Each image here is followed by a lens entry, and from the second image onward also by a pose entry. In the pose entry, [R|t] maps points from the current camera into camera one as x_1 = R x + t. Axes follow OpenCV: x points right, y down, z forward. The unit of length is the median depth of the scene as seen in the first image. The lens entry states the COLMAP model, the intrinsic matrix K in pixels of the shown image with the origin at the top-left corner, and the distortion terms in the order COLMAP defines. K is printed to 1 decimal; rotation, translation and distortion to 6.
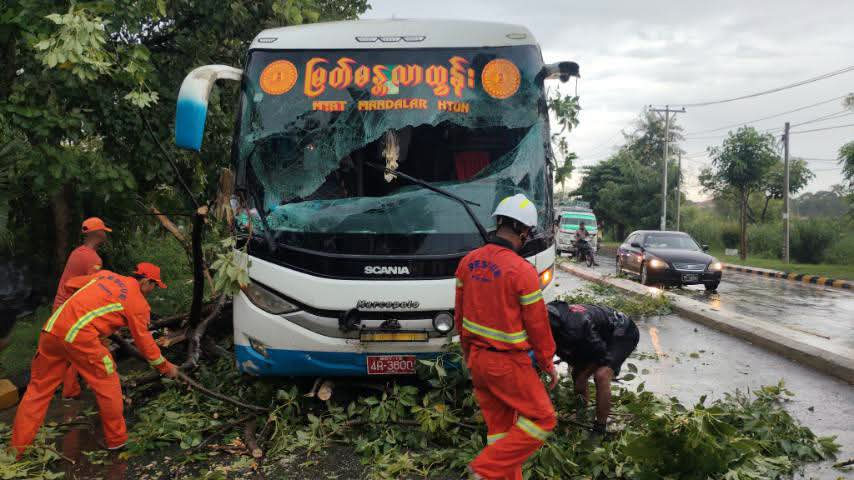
lens RADIAL K [[728.3, 0, 427.0], [0, 728.3, 240.0], [0, 0, 1]] dist [0.037716, -0.005434]
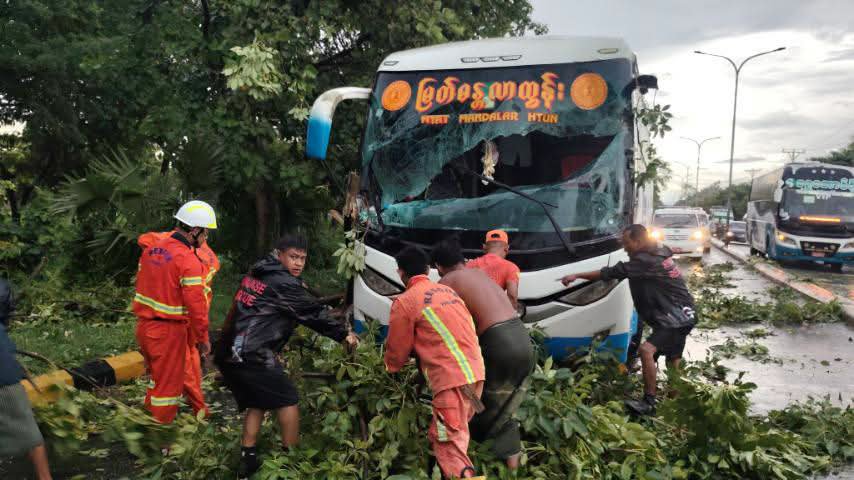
lens RADIAL K [[728.3, 0, 427.0], [0, 728.3, 240.0], [0, 0, 1]] dist [0.037716, -0.005434]
pose [[0.960653, 0.029470, -0.276183, 0.178536], [-0.026484, 0.999544, 0.014536, -0.008017], [0.276485, -0.006650, 0.960995, -0.120212]]
